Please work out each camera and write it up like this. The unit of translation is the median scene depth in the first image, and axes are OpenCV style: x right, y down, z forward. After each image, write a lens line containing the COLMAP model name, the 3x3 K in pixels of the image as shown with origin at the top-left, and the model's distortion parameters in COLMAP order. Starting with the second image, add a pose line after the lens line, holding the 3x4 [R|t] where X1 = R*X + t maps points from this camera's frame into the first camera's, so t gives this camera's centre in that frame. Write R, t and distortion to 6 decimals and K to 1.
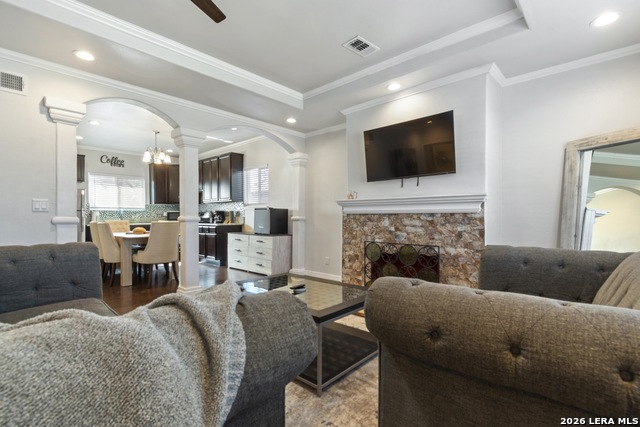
lens RADIAL K [[290.9, 0, 329.9], [0, 290.9, 217.9], [0, 0, 1]] dist [0.002120, -0.001892]
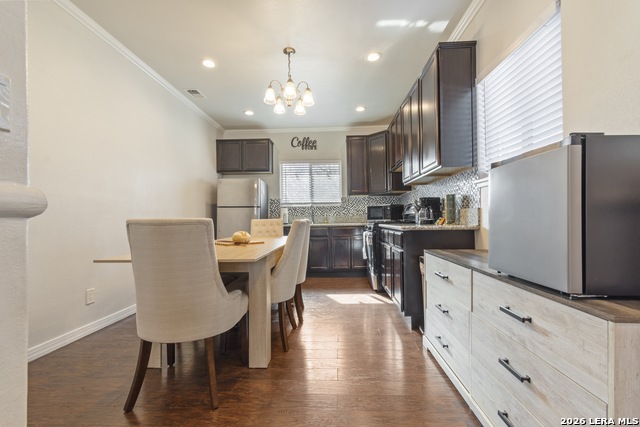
lens RADIAL K [[290.9, 0, 320.3], [0, 290.9, 215.3], [0, 0, 1]] dist [0.002120, -0.001892]
pose [[0.611404, -0.019085, -0.791088, -0.226129], [0.008721, 0.999811, -0.017380, 0.018838], [0.791270, 0.003728, 0.611455, 1.097039]]
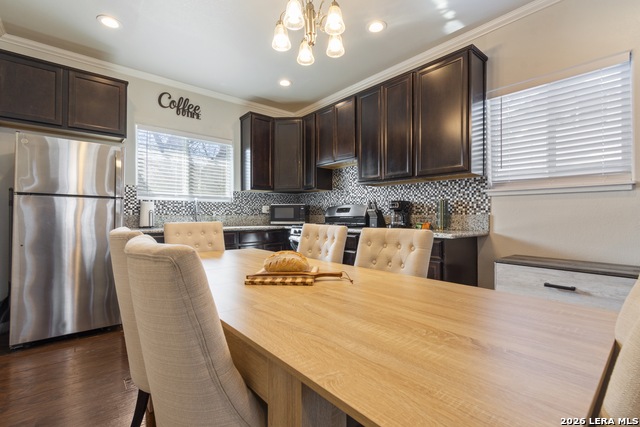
lens RADIAL K [[290.9, 0, 328.3], [0, 290.9, 214.1], [0, 0, 1]] dist [0.002120, -0.001892]
pose [[0.989532, 0.003534, -0.144268, -0.804355], [-0.005161, 0.999927, -0.010908, 0.001236], [0.144219, 0.011538, 0.989479, 1.035360]]
